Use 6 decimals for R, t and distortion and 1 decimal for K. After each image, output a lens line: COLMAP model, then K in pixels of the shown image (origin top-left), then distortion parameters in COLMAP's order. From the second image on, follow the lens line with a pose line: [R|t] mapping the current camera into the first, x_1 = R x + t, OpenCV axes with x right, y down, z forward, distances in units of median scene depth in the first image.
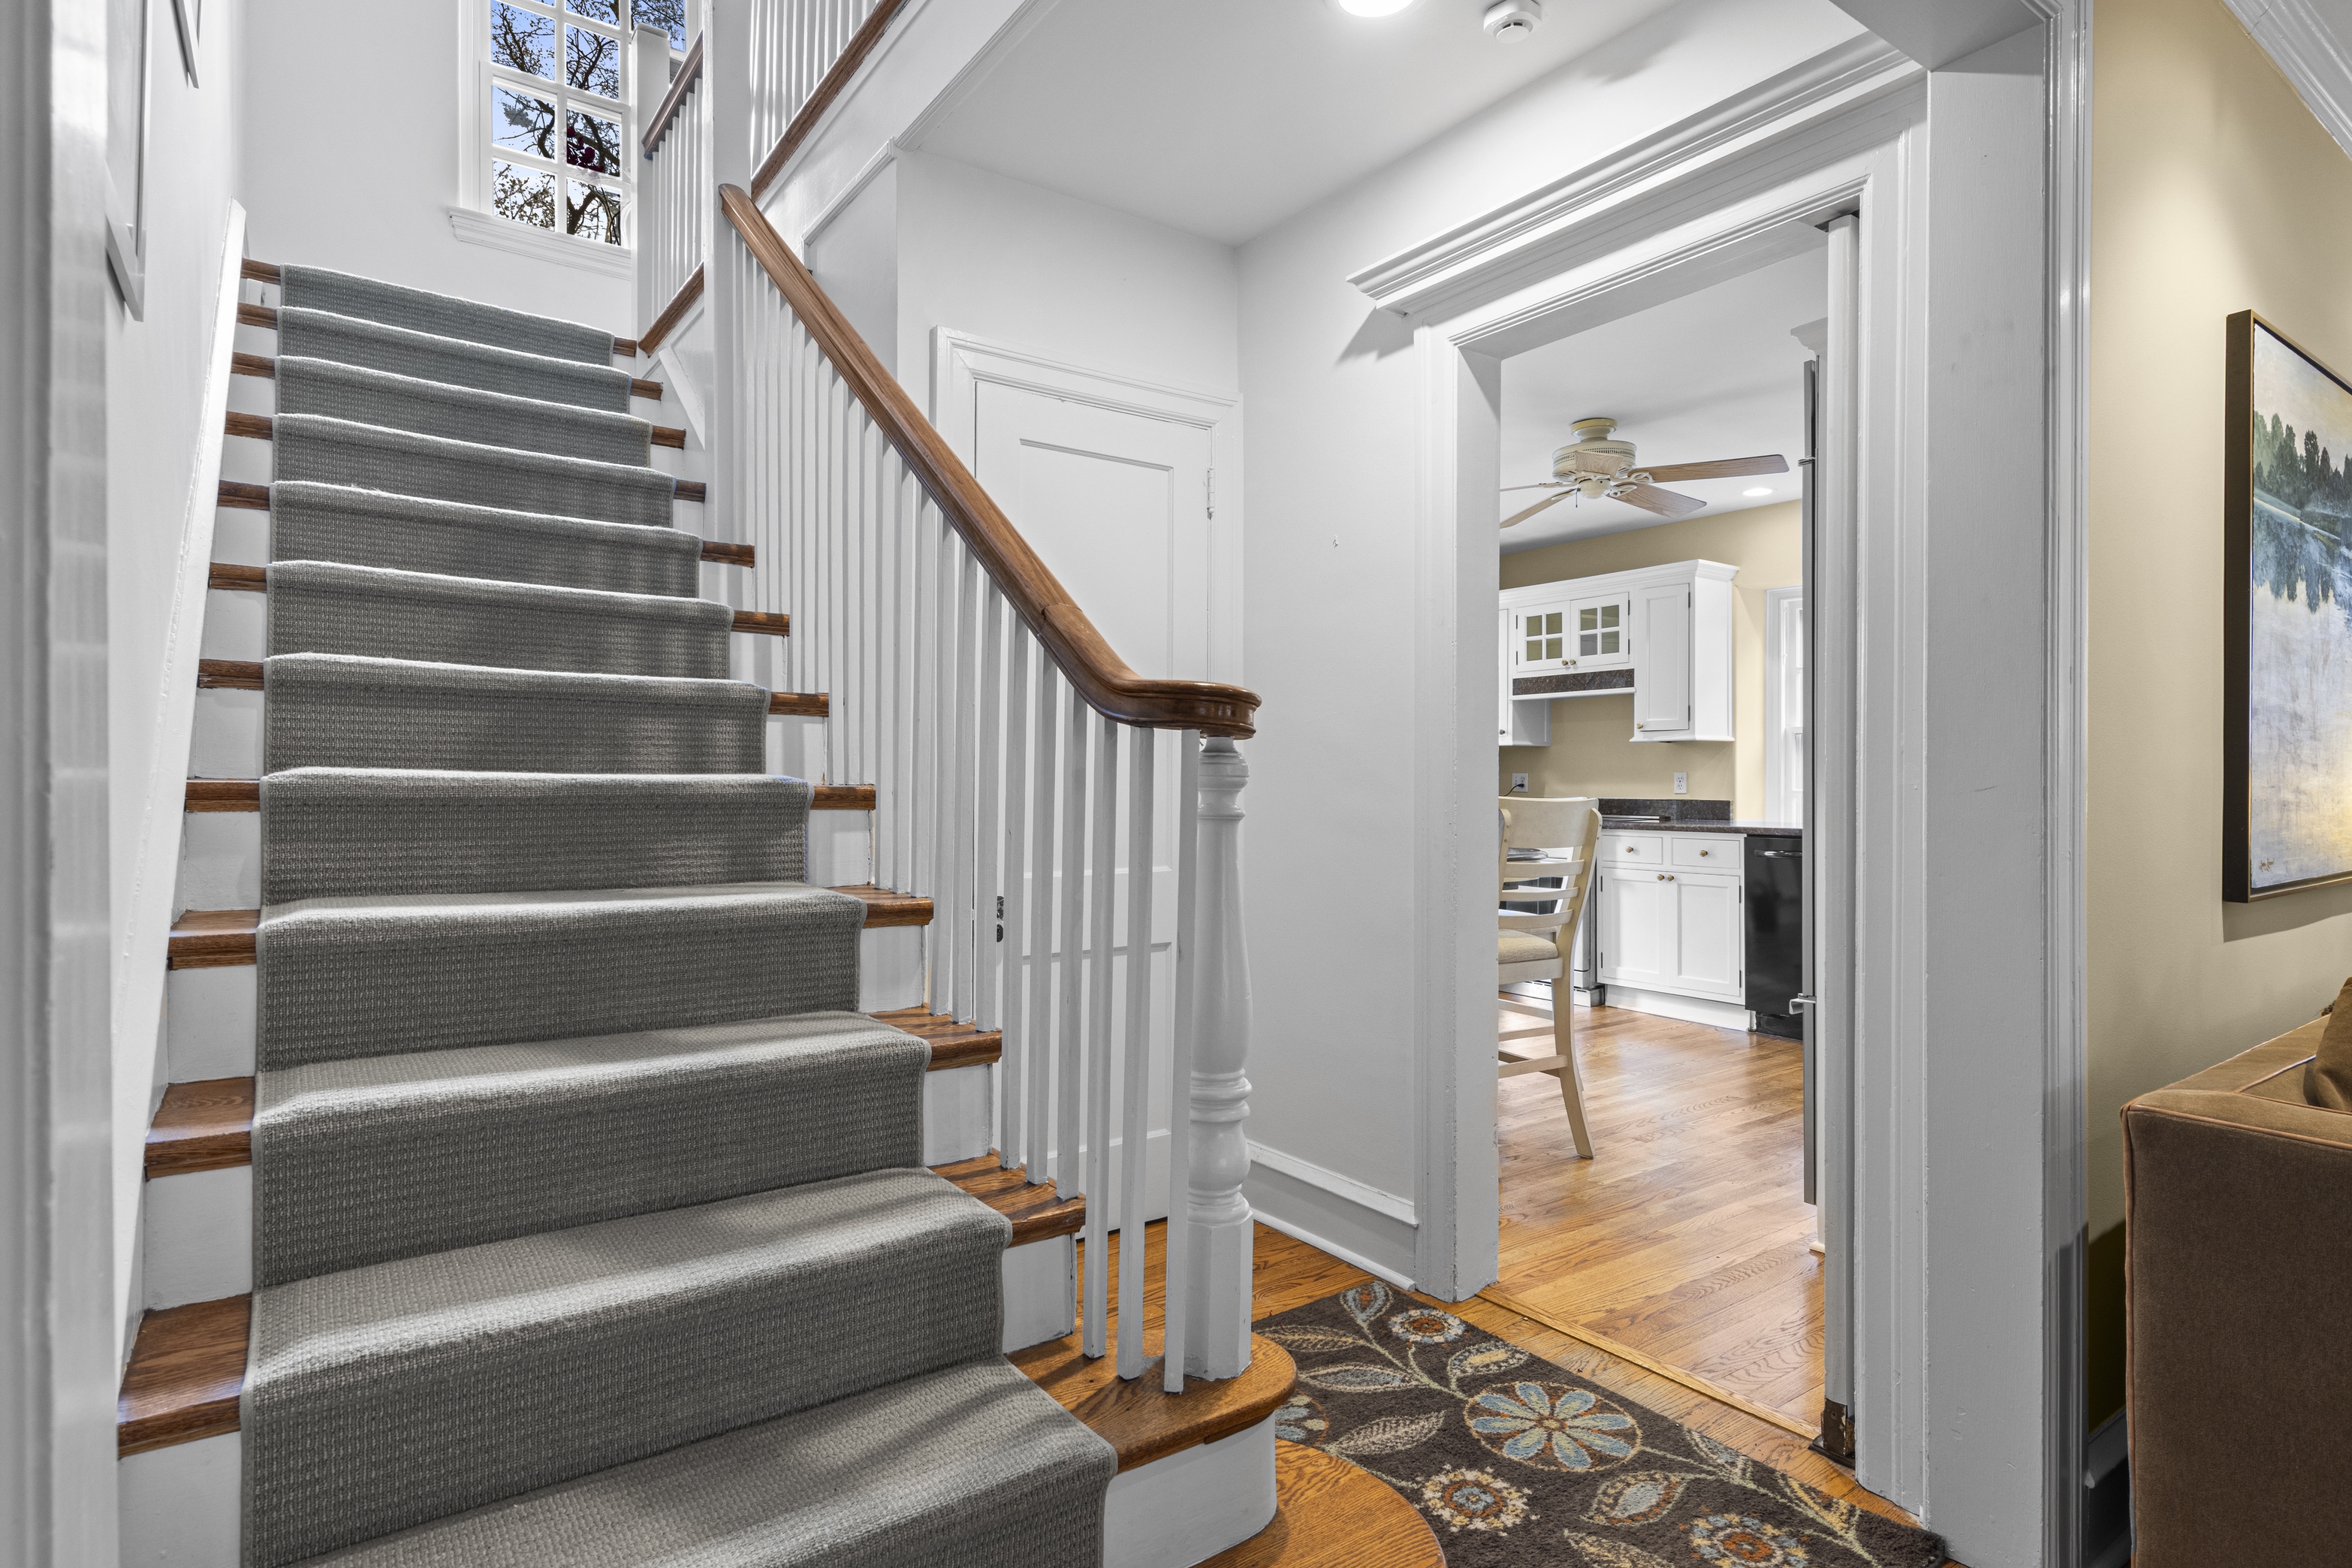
lens RADIAL K [[1203.7, 0, 1168.8], [0, 1203.7, 785.0], [0, 0, 1]] dist [0.012666, -0.003956]
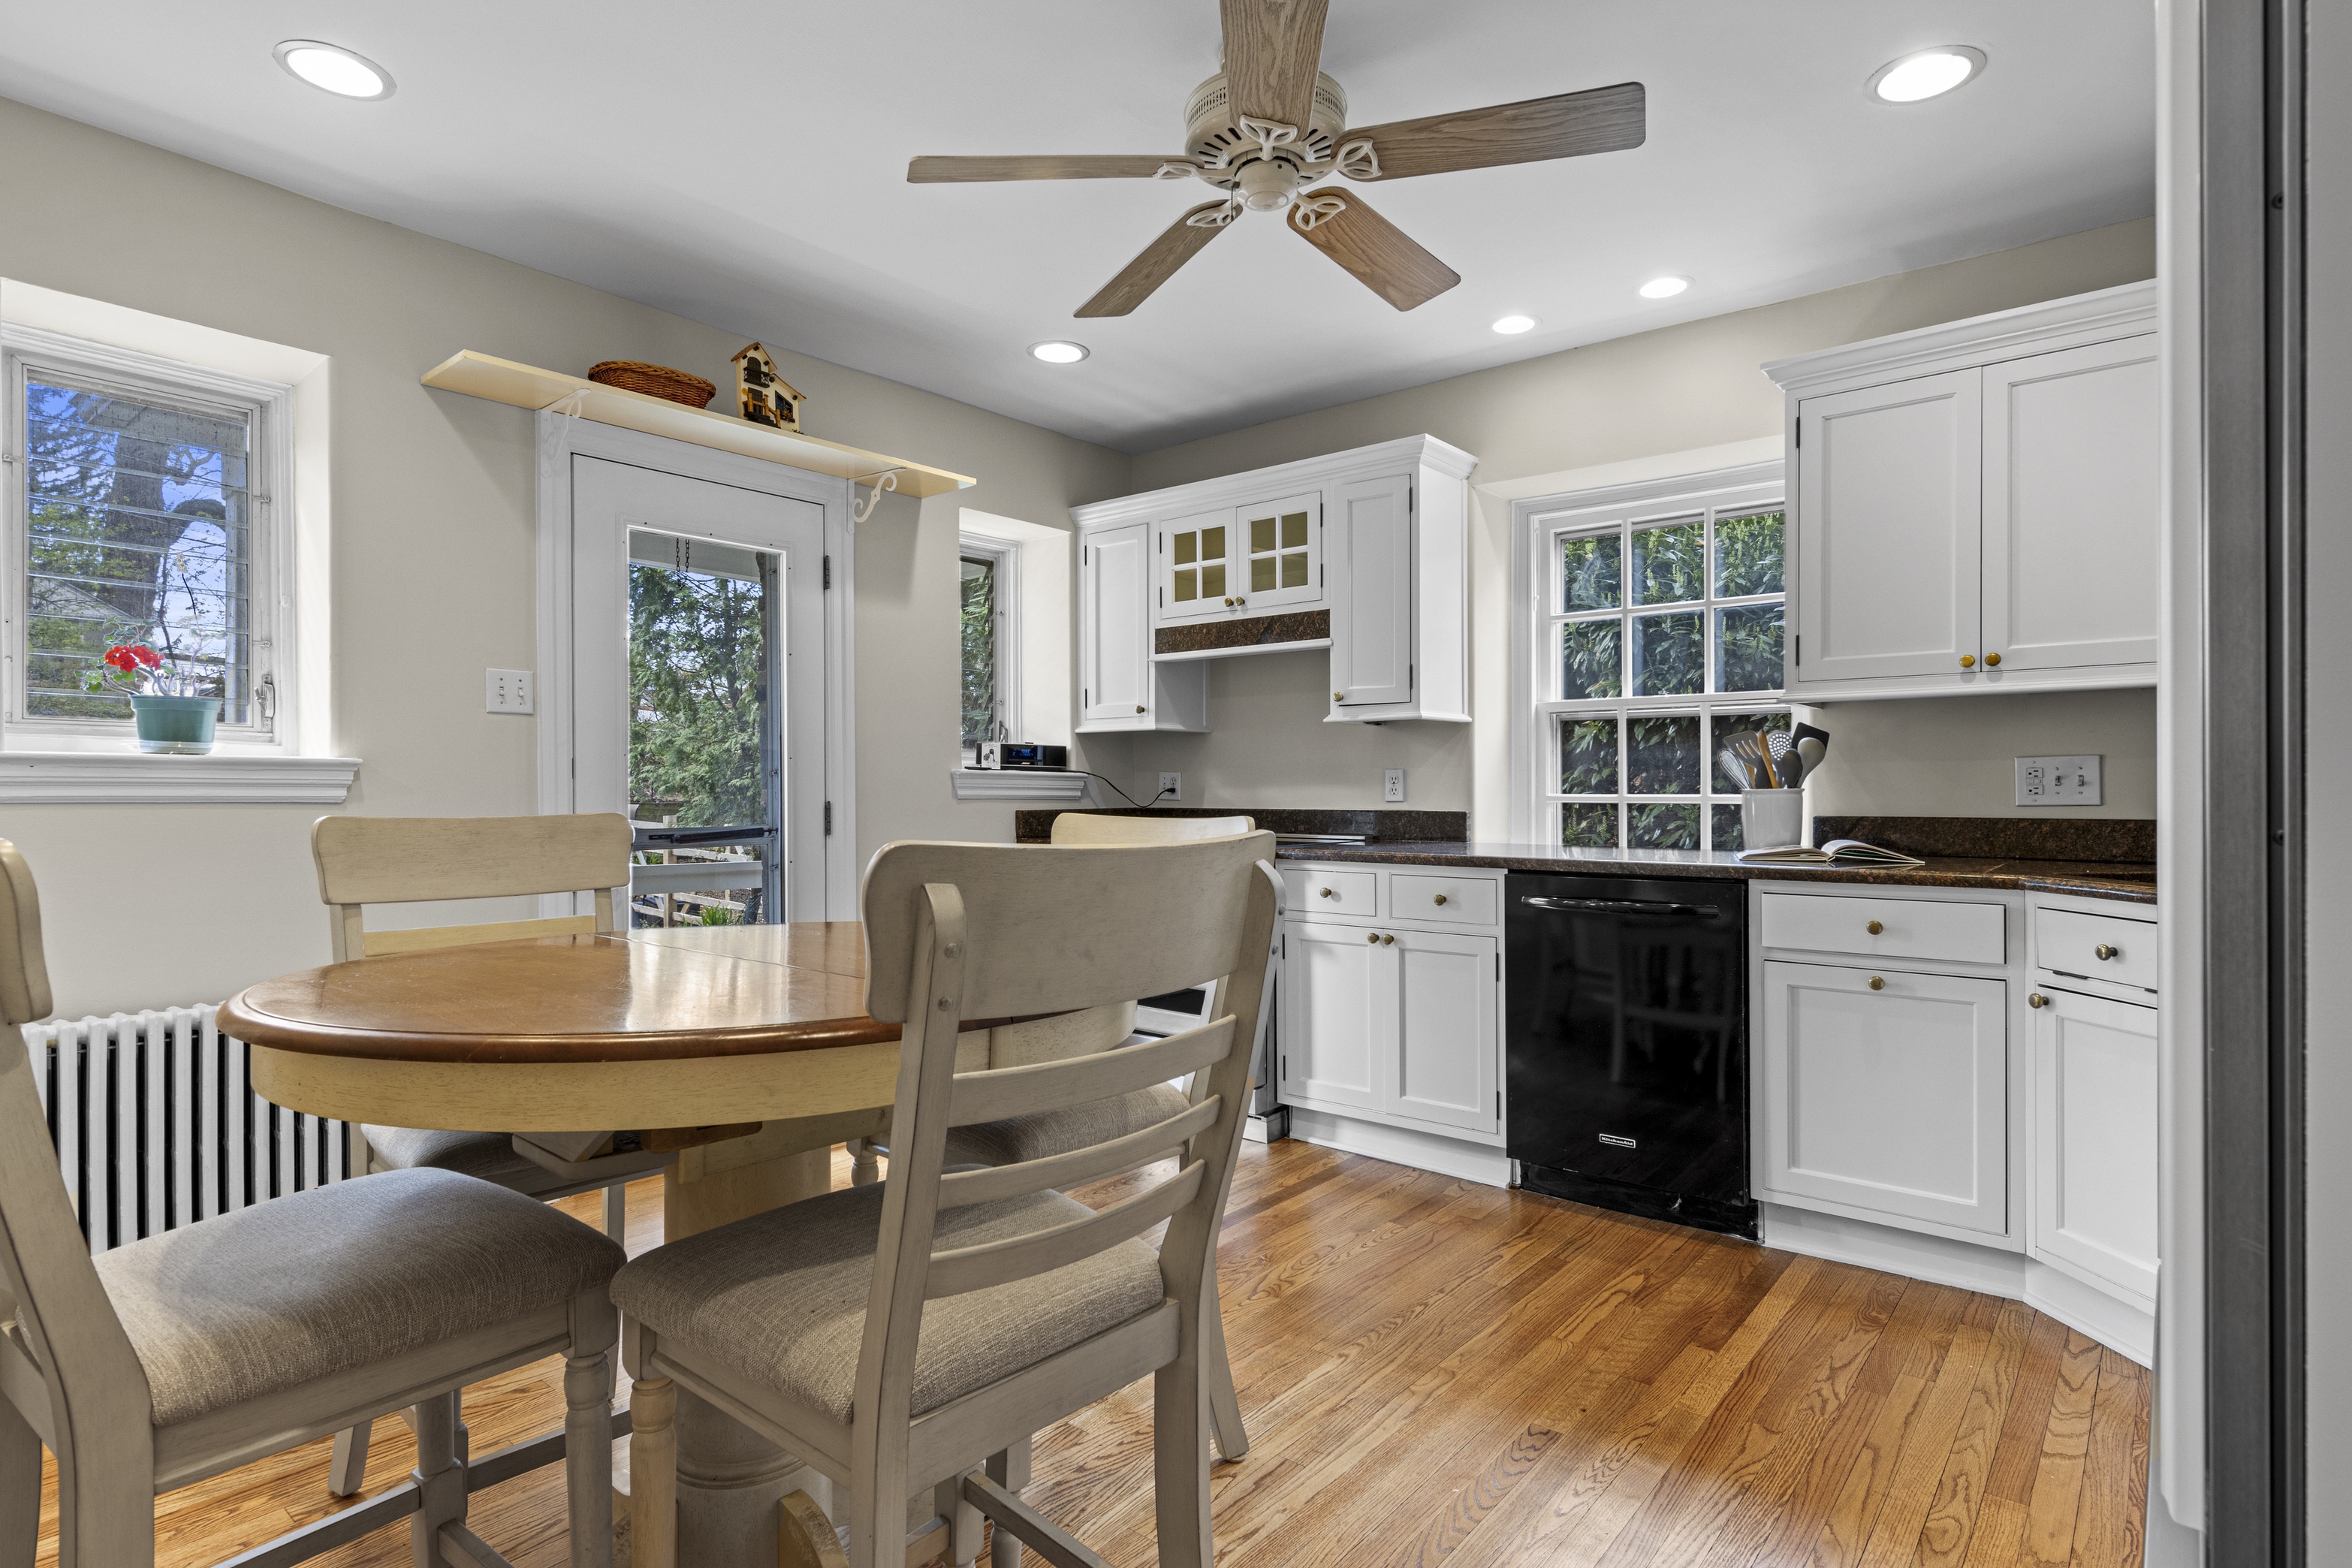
lens RADIAL K [[1203.7, 0, 1177.0], [0, 1203.7, 792.6], [0, 0, 1]] dist [0.012666, -0.003956]
pose [[0.966857, -0.004385, 0.255281, 0.139915], [0.004069, 0.999990, 0.001764, 0.000376], [-0.255287, -0.000666, 0.966865, 0.391975]]
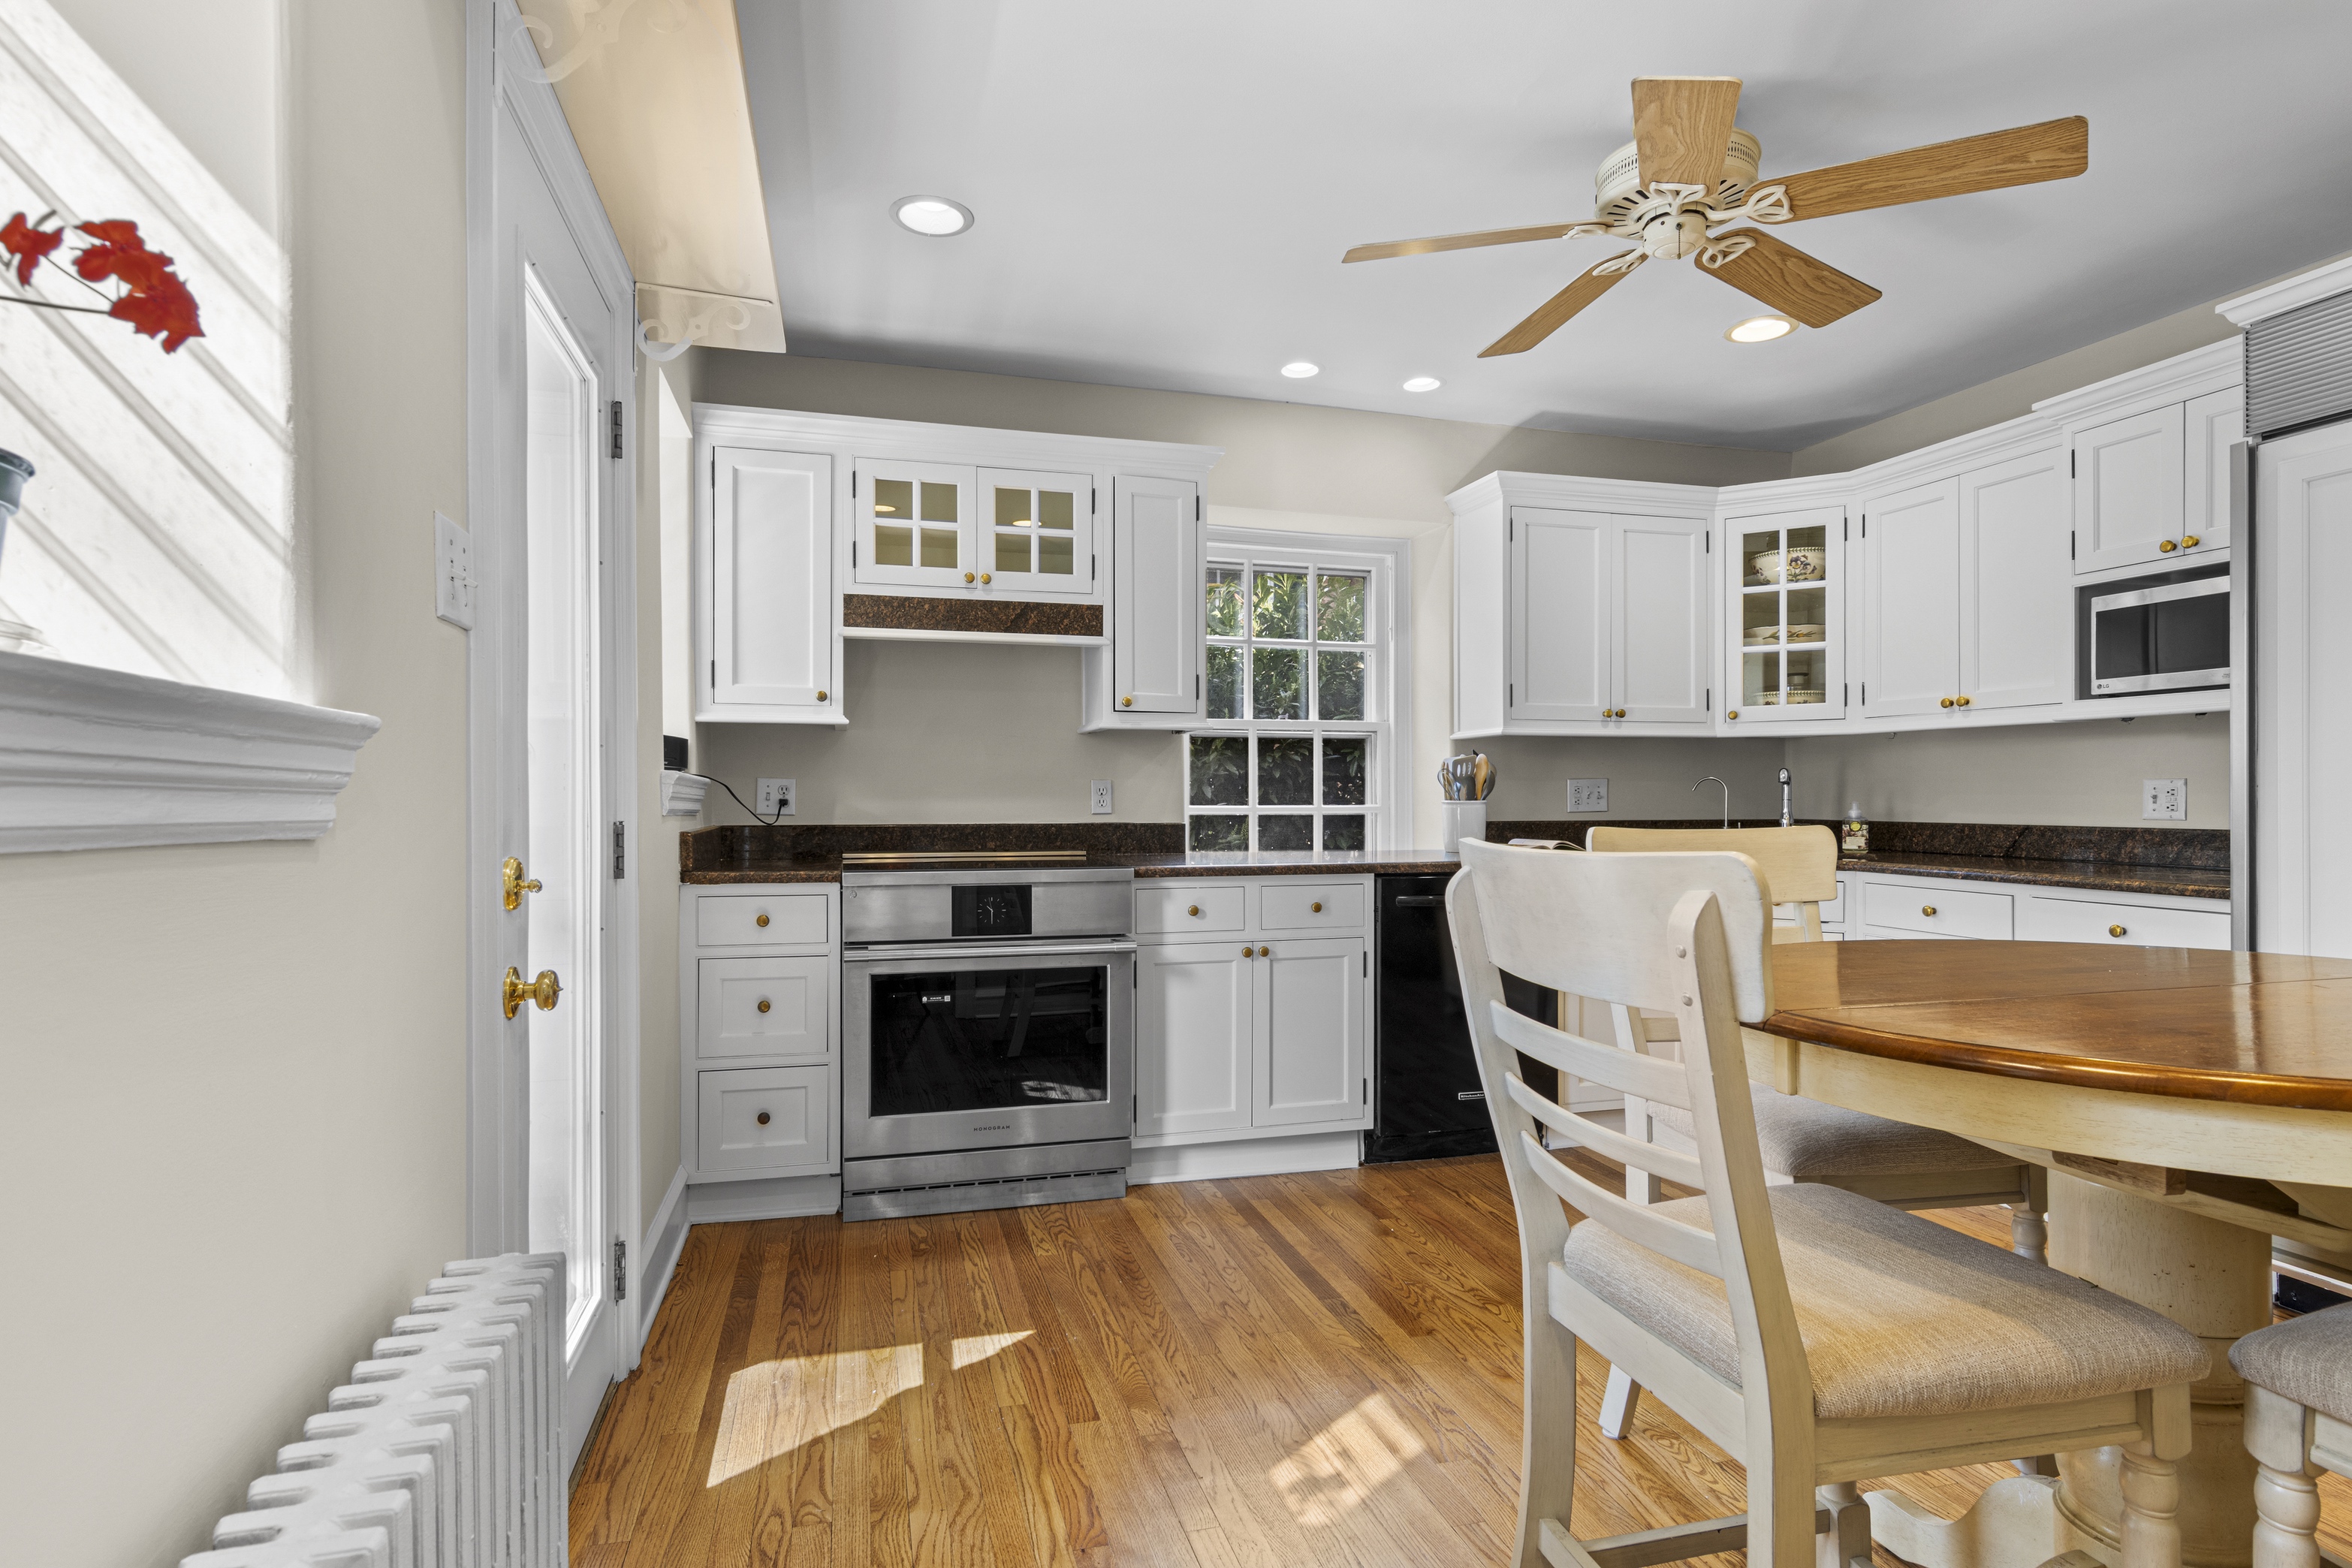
lens RADIAL K [[1203.7, 0, 1175.1], [0, 1203.7, 802.5], [0, 0, 1]] dist [0.012666, -0.003956]
pose [[0.344306, -0.004265, 0.938848, -0.159912], [0.002870, 0.999990, 0.003490, -0.001101], [-0.938853, 0.001493, 0.344315, 0.754493]]
